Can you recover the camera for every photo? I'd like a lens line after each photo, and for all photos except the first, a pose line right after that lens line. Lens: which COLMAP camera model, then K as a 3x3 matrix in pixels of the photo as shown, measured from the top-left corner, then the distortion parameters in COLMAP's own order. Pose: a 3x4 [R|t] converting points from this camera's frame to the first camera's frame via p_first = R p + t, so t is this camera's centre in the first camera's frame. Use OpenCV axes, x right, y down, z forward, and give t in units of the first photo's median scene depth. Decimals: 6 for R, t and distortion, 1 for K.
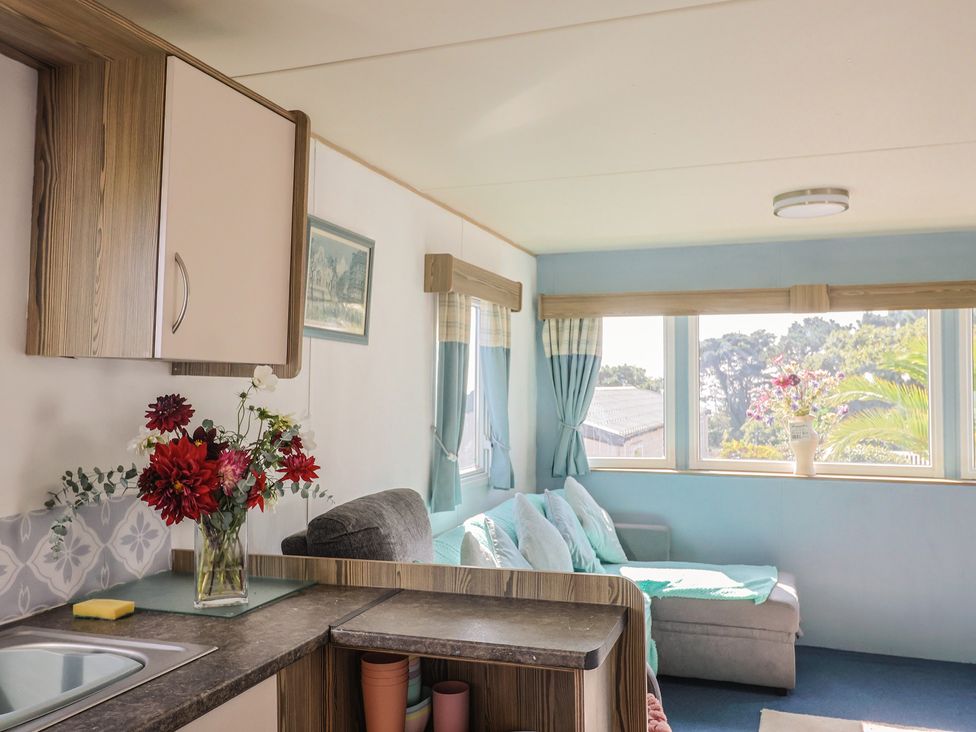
lens RADIAL K [[809.8, 0, 488.0], [0, 809.8, 366.0], [0, 0, 1]] dist [0.011290, -0.001057]
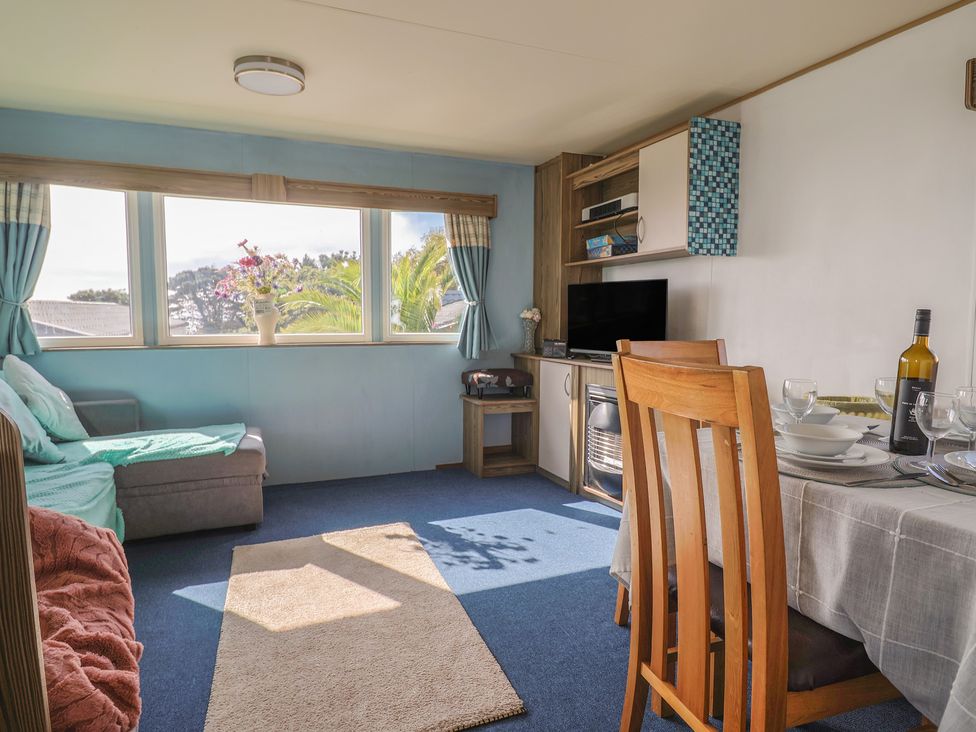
lens RADIAL K [[574.4, 0, 488.0], [0, 574.4, 366.0], [0, 0, 1]] dist [0.016531, -0.030373]
pose [[0.736209, -0.055410, 0.674482, 0.063243], [-0.022194, 0.994130, 0.105896, 0.071590], [-0.676390, -0.092931, 0.730658, 0.177419]]
